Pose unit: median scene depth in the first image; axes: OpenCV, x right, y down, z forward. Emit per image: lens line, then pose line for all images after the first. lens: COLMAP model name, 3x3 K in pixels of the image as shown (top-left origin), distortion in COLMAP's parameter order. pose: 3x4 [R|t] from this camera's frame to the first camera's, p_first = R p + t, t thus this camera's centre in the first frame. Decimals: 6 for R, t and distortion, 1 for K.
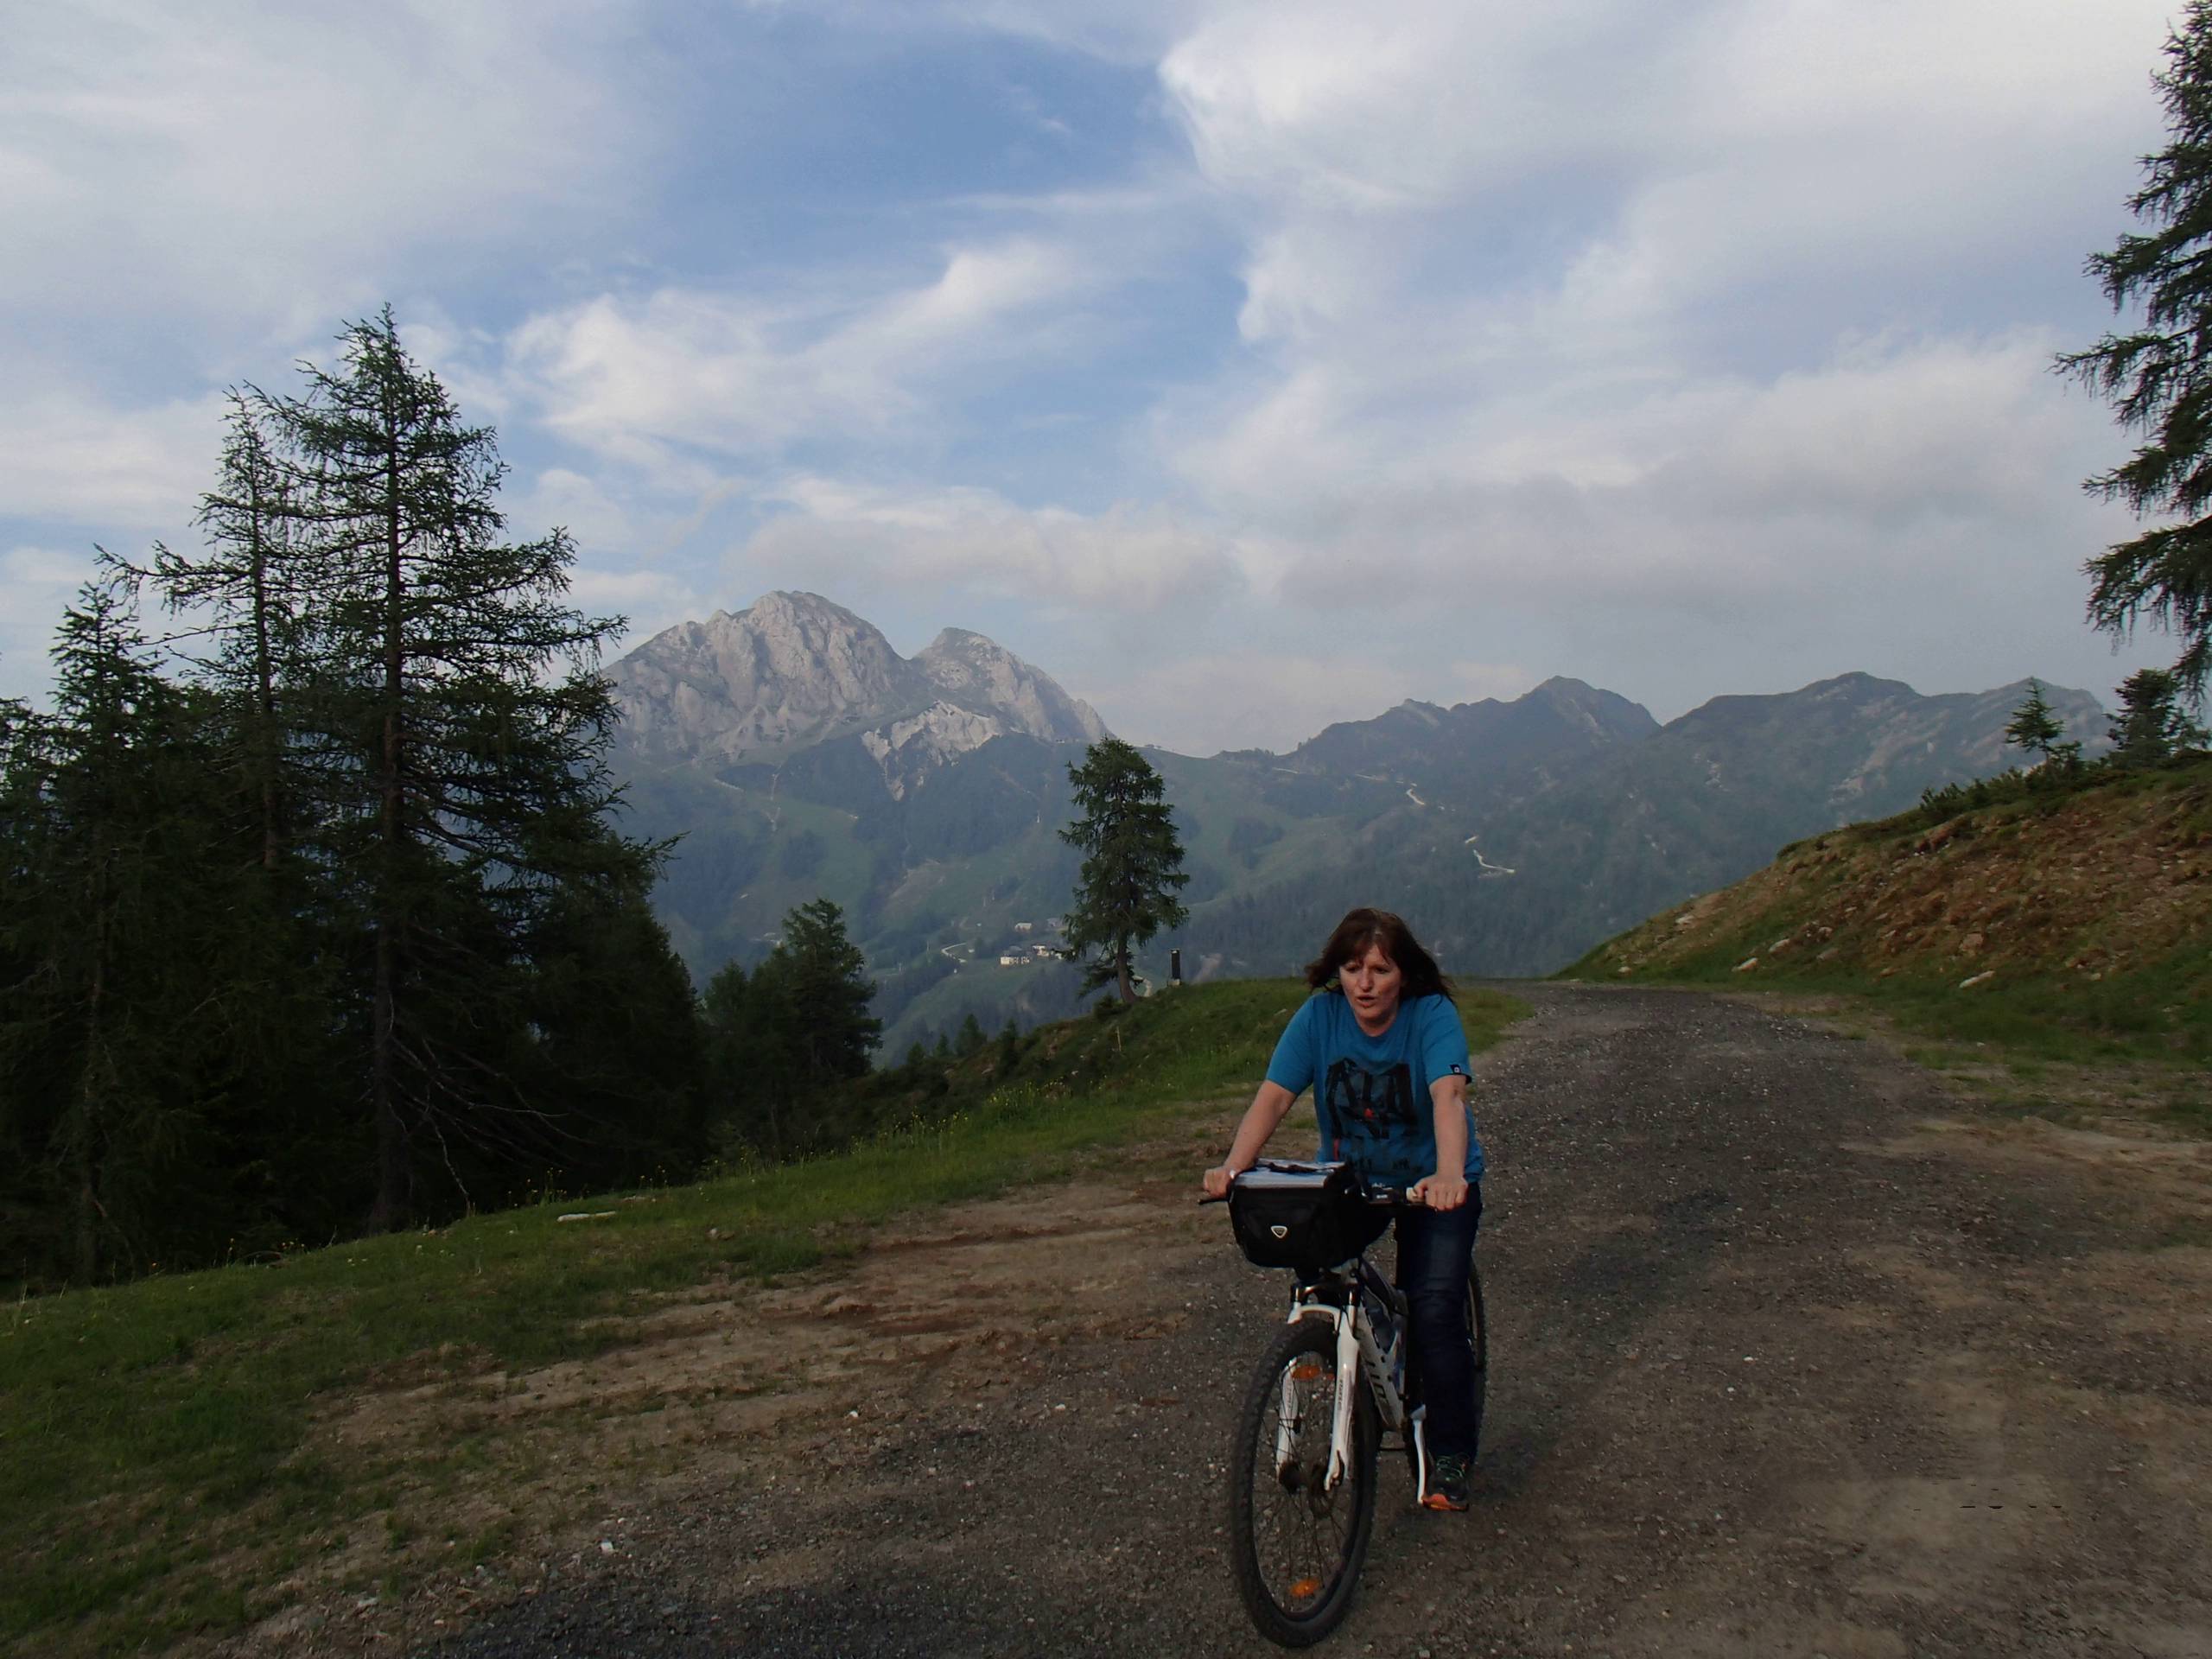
lens RADIAL K [[1861.2, 0, 1106.0], [0, 1861.2, 829.5], [0, 0, 1]] dist [-0.030925, 0.064055]
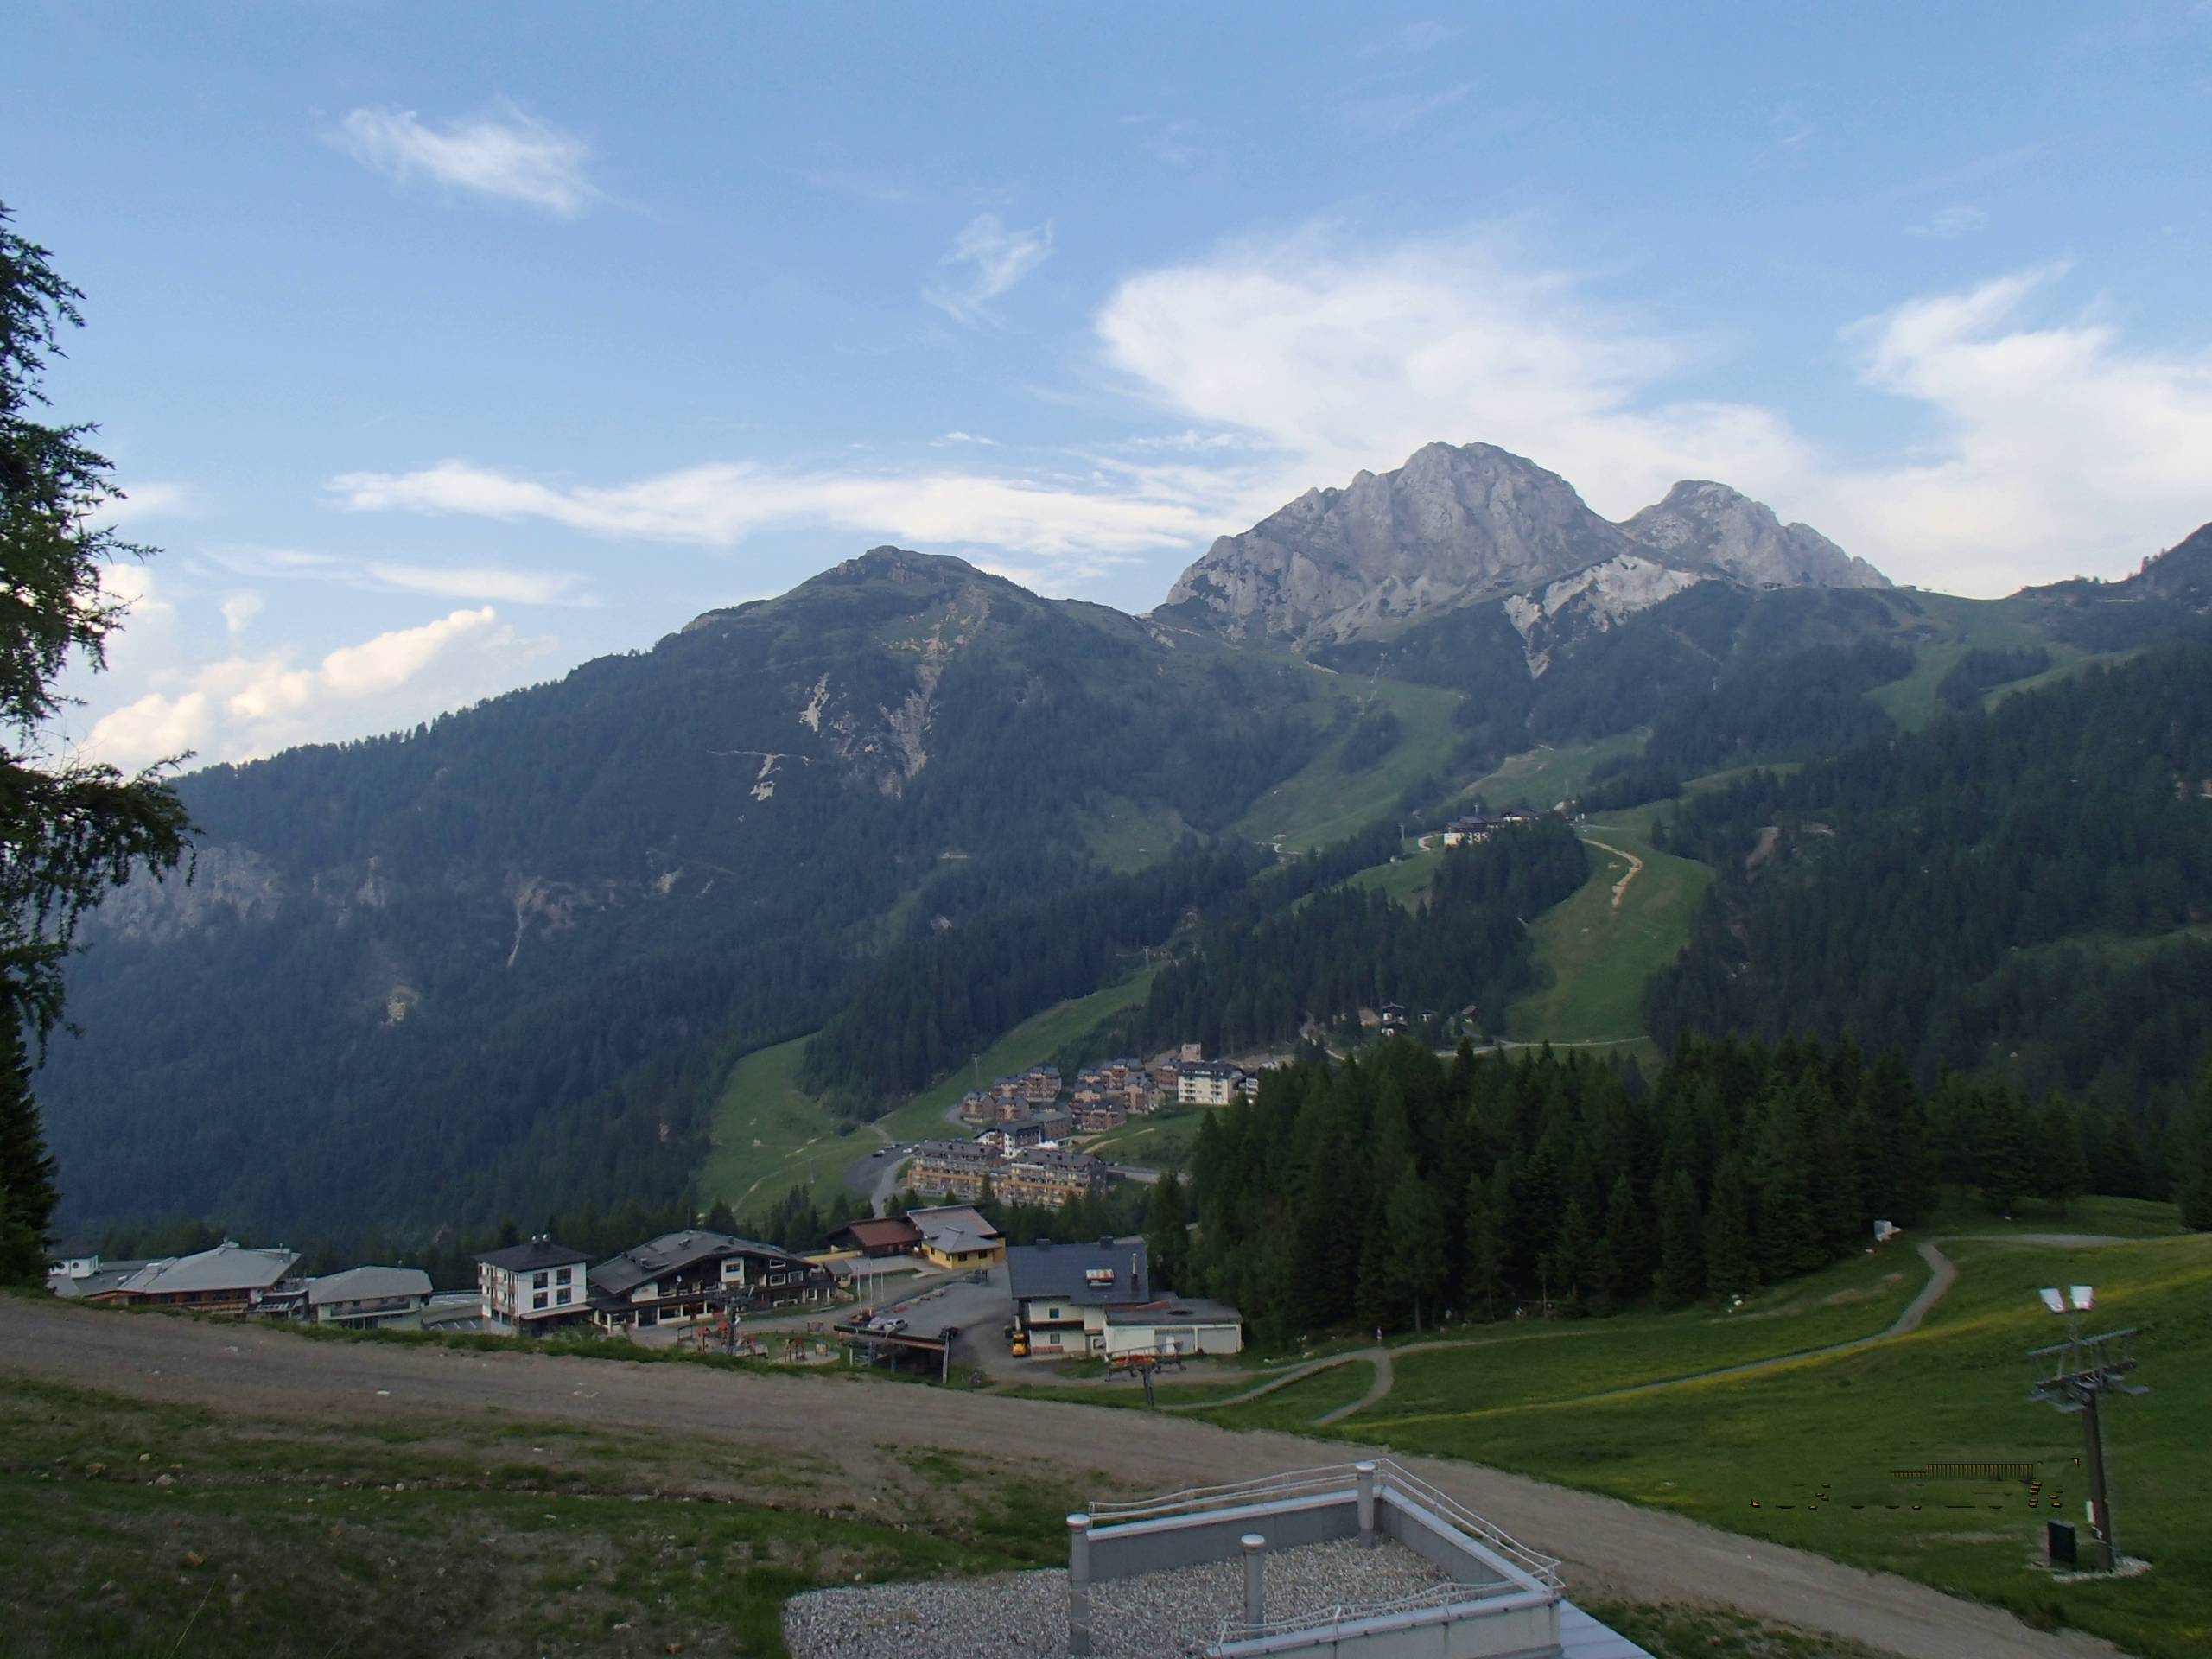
lens RADIAL K [[1861.2, 0, 1106.0], [0, 1861.2, 829.5], [0, 0, 1]] dist [-0.030925, 0.064055]
pose [[0.879560, -0.007325, -0.475732, 0.085741], [0.009587, 0.999951, 0.002328, 0.039379], [0.475692, -0.006608, 0.879587, 0.242439]]
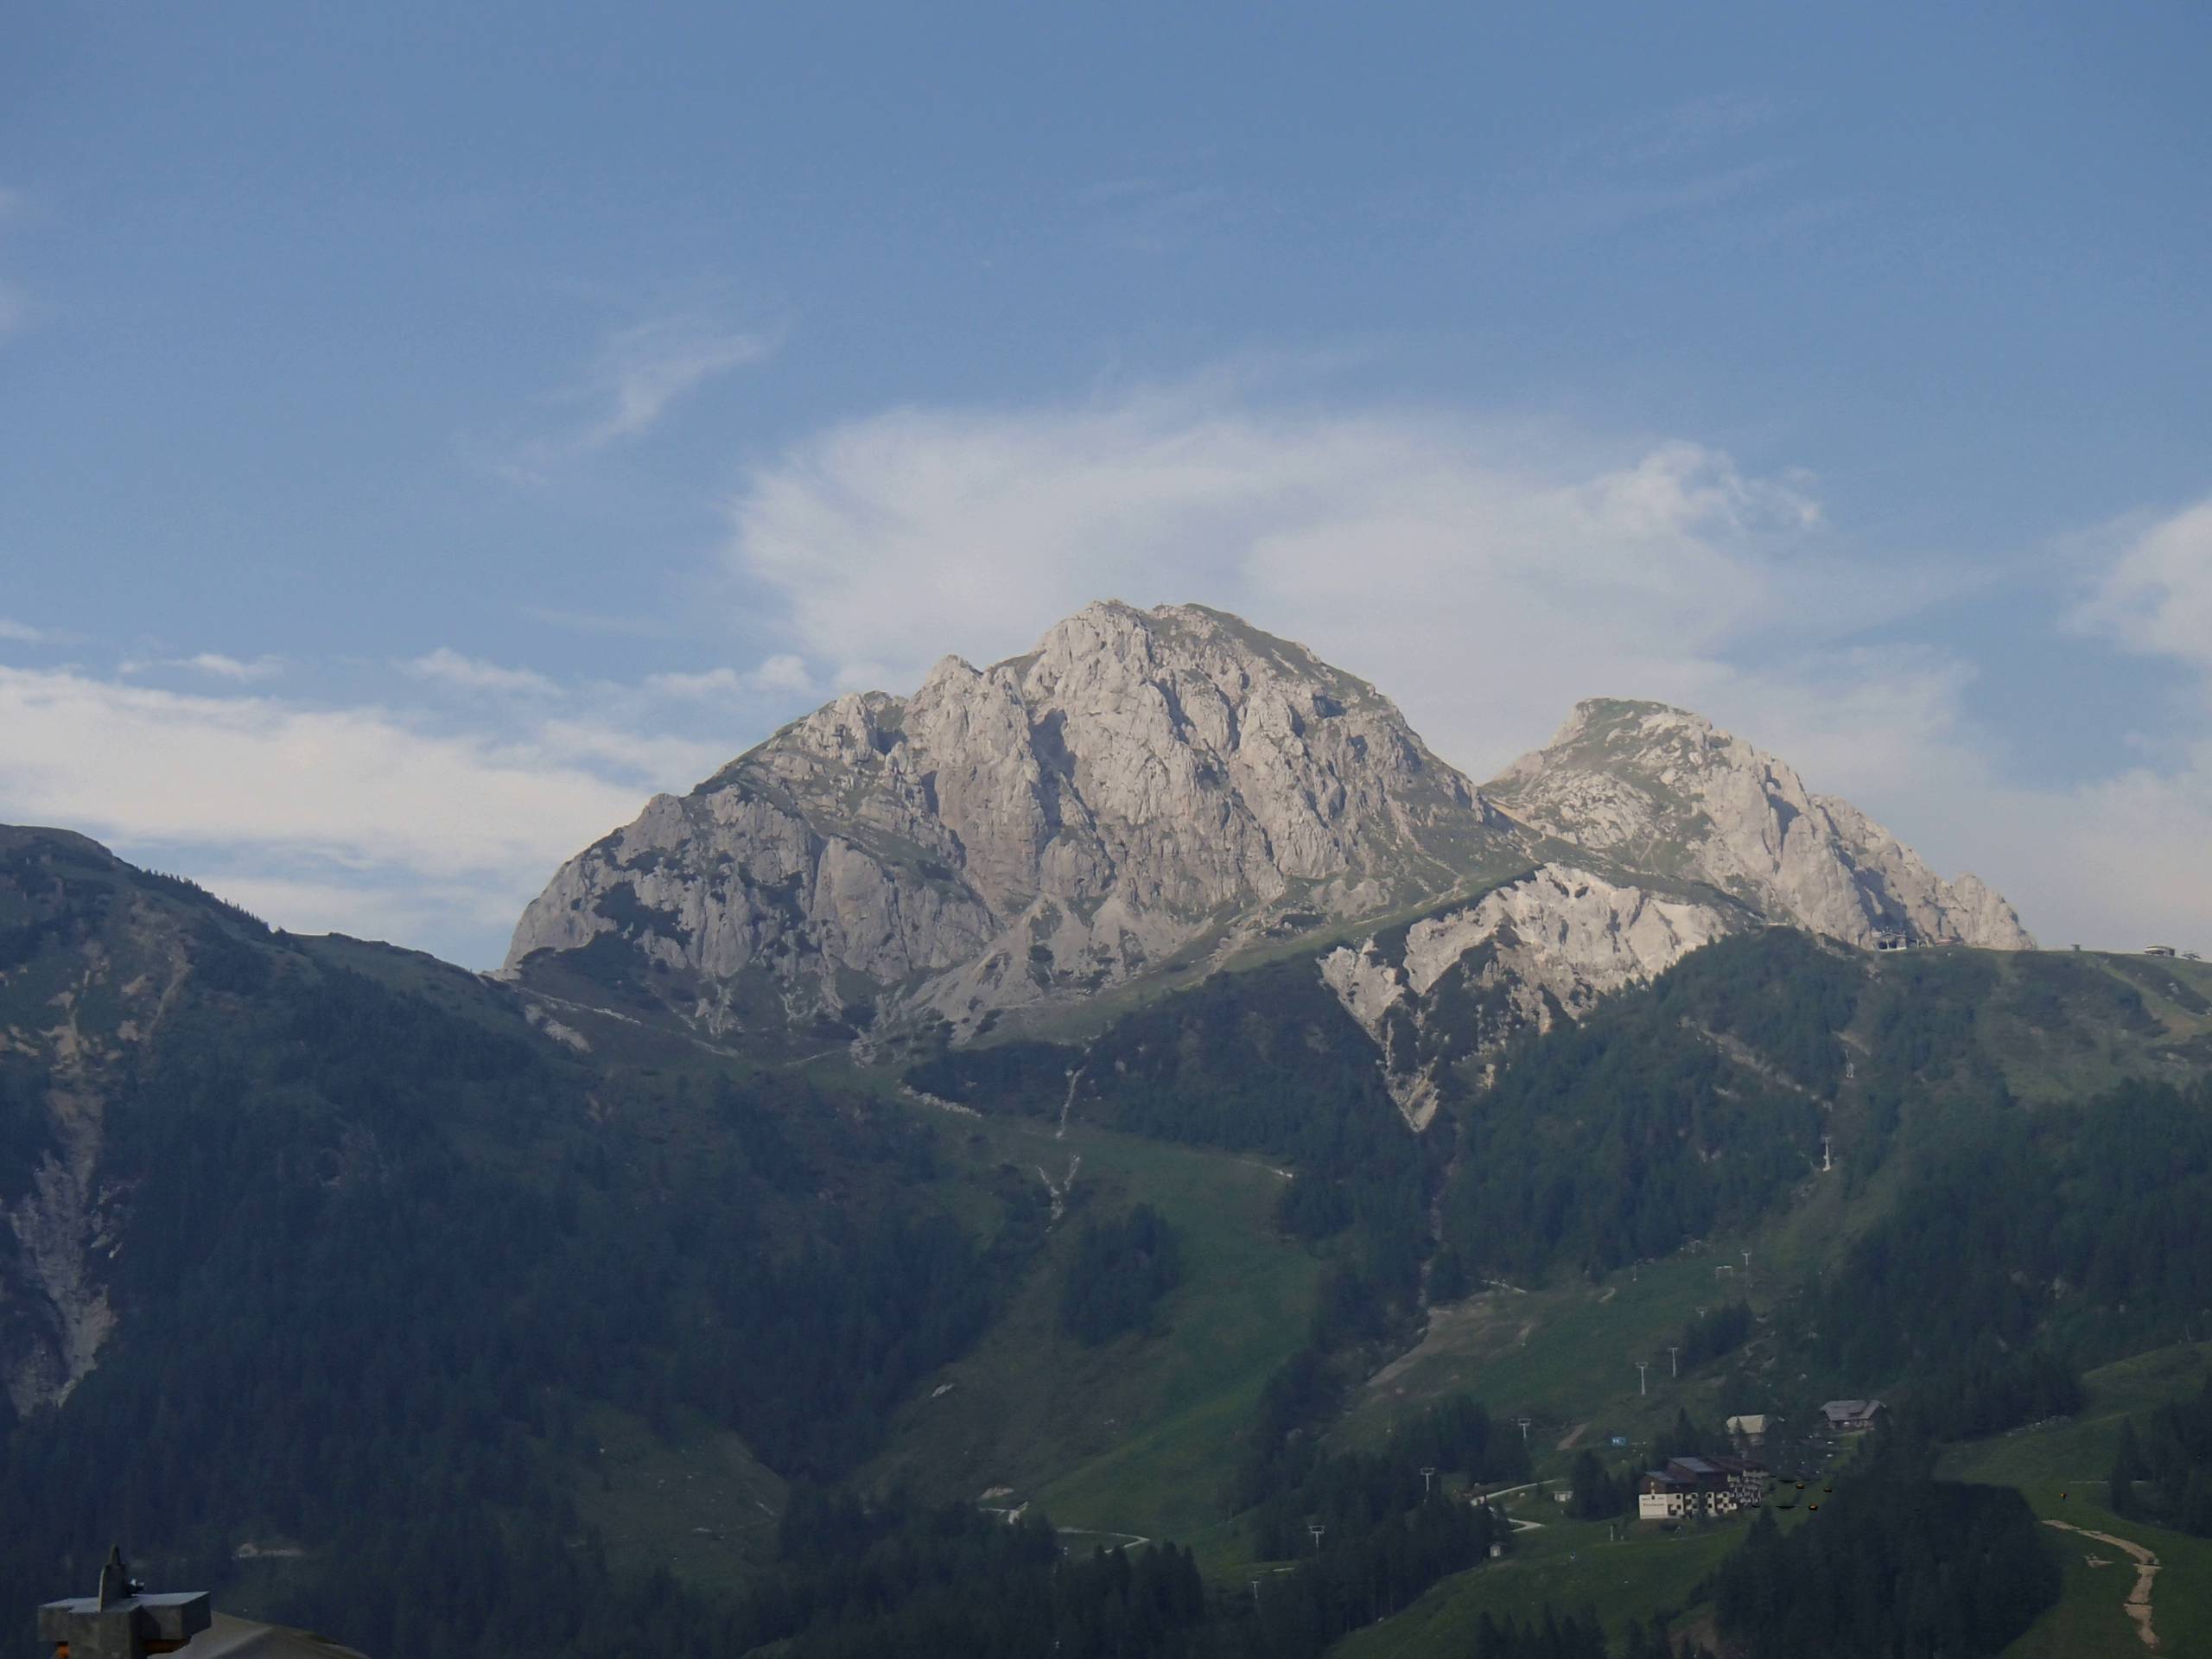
lens RADIAL K [[4433.3, 0, 1115.6], [0, 4433.3, 826.0], [0, 0, 1]] dist [0.058715, -0.314791]
pose [[0.975507, -0.048525, -0.214549, 0.011682], [0.020493, 0.991171, -0.130995, 0.032891], [0.219011, 0.123390, 0.967889, 0.172431]]
